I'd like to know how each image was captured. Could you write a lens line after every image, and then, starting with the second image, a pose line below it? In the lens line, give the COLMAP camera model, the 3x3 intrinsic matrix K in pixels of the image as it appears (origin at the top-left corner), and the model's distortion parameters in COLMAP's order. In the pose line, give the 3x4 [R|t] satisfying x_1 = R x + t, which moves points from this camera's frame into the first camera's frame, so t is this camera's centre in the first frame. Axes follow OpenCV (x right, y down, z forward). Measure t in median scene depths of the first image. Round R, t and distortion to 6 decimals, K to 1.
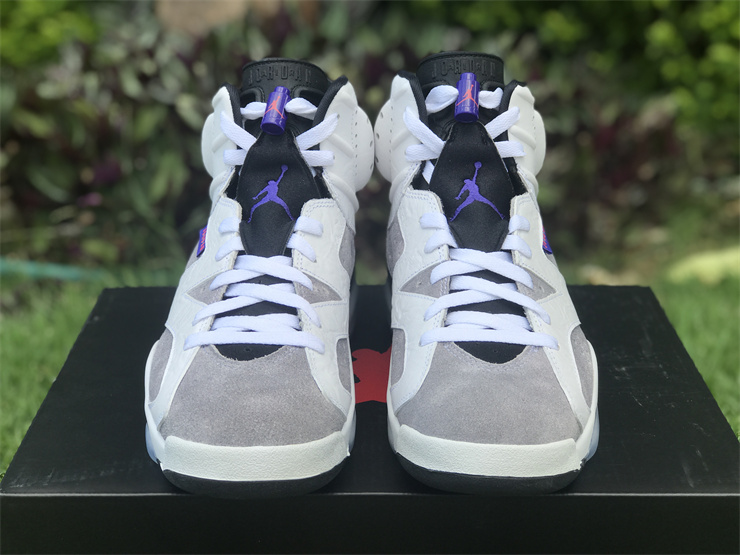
lens RADIAL K [[1256.9, 0, 368.2], [0, 1256.9, 275.6], [0, 0, 1]] dist [-0.013181, 0.178425]
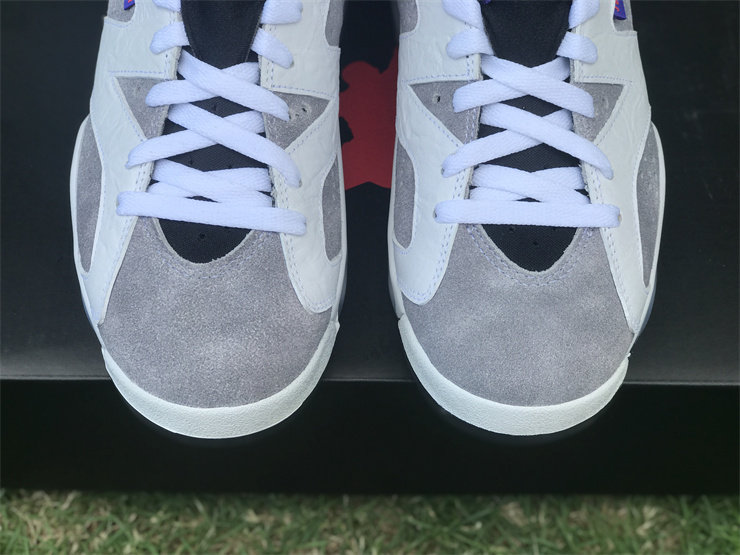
lens RADIAL K [[1256.9, 0, 368.2], [0, 1256.9, 275.6], [0, 0, 1]] dist [-0.013181, 0.178425]
pose [[0.999854, 0.010308, 0.013637, -0.007491], [-0.016394, 0.804172, 0.594171, -0.339892], [-0.004842, -0.594308, 0.804223, 0.363061]]
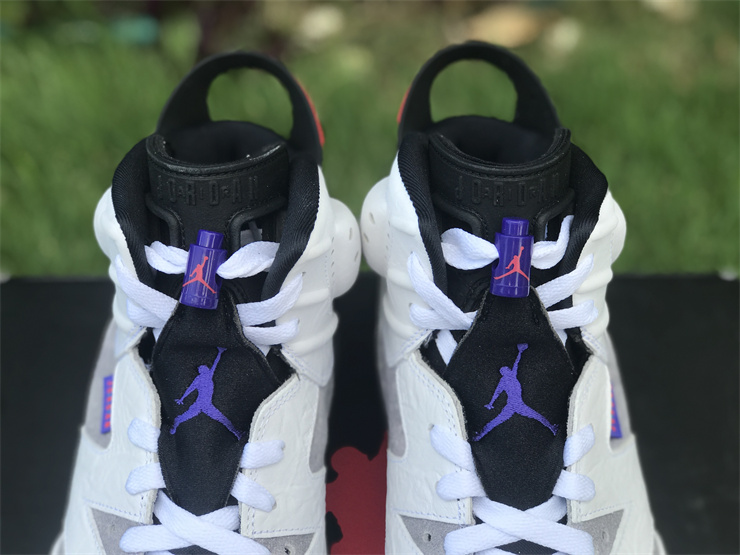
lens RADIAL K [[1256.9, 0, 368.2], [0, 1256.9, 275.6], [0, 0, 1]] dist [-0.013181, 0.178425]
pose [[0.999944, -0.002621, 0.010236, 0.001937], [-0.002546, 0.880469, 0.474096, -0.442633], [-0.010255, -0.474096, 0.880414, 0.469818]]
